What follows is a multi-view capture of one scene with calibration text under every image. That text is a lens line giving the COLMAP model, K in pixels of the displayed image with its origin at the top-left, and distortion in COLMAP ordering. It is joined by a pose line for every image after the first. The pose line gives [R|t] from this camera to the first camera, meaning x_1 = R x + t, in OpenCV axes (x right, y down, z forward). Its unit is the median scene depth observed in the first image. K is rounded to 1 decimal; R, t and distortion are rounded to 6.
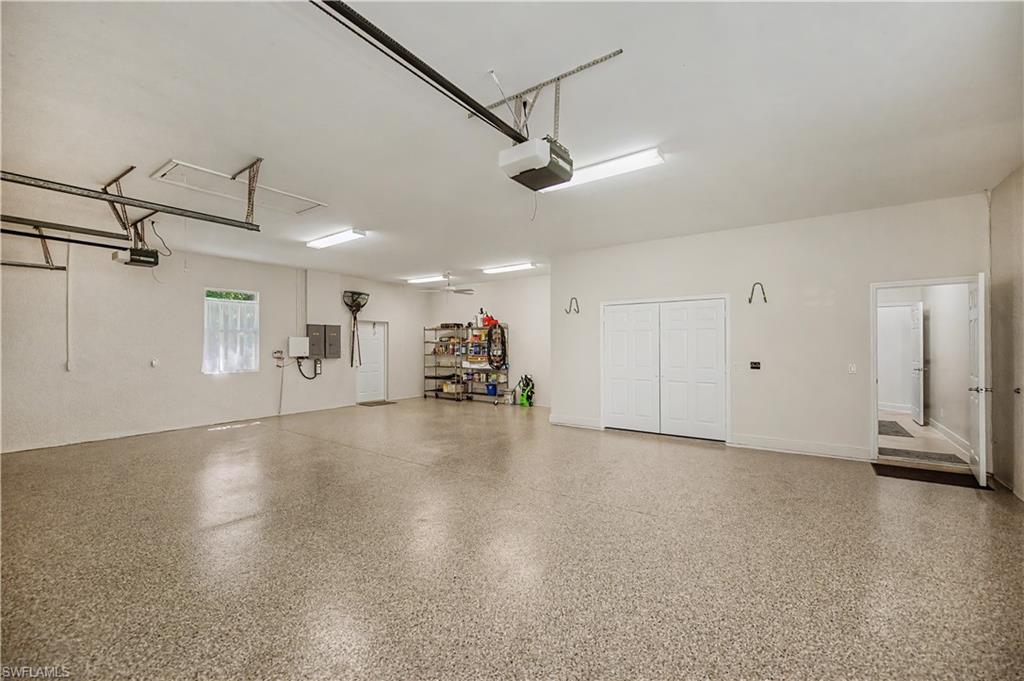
lens RADIAL K [[412.2, 0, 515.2], [0, 412.2, 344.1], [0, 0, 1]] dist [-0.002095, -0.001141]
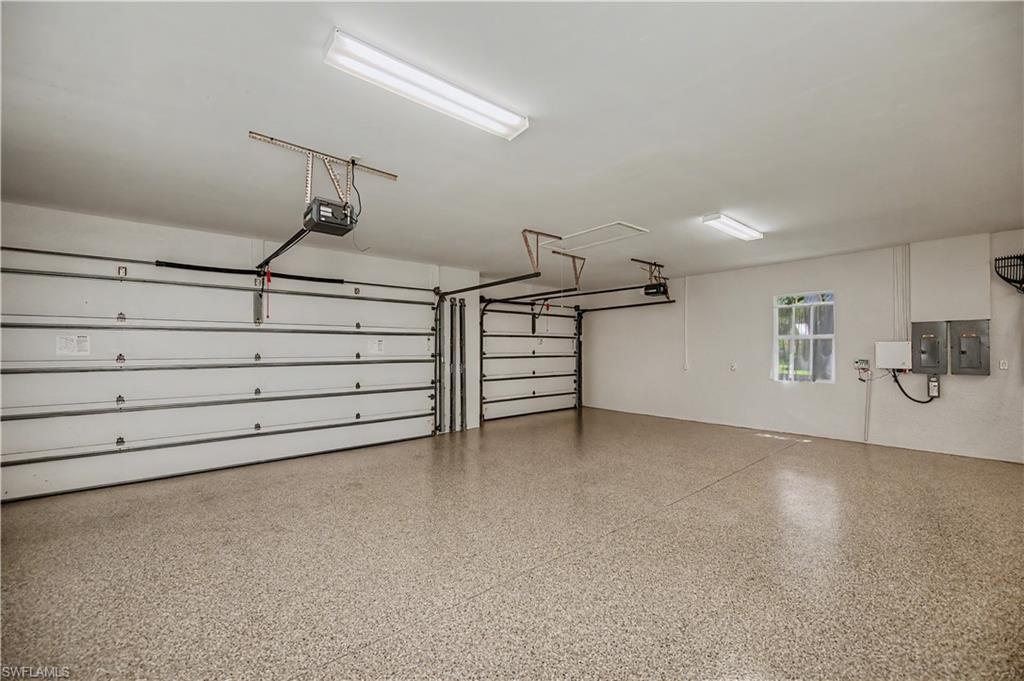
lens RADIAL K [[412.2, 0, 516.6], [0, 412.2, 344.1], [0, 0, 1]] dist [-0.002095, -0.001141]
pose [[-0.244989, -0.009575, -0.969478, 0.328058], [0.007597, 0.999902, -0.011795, -0.009022], [0.969496, -0.010255, -0.244892, 0.537090]]
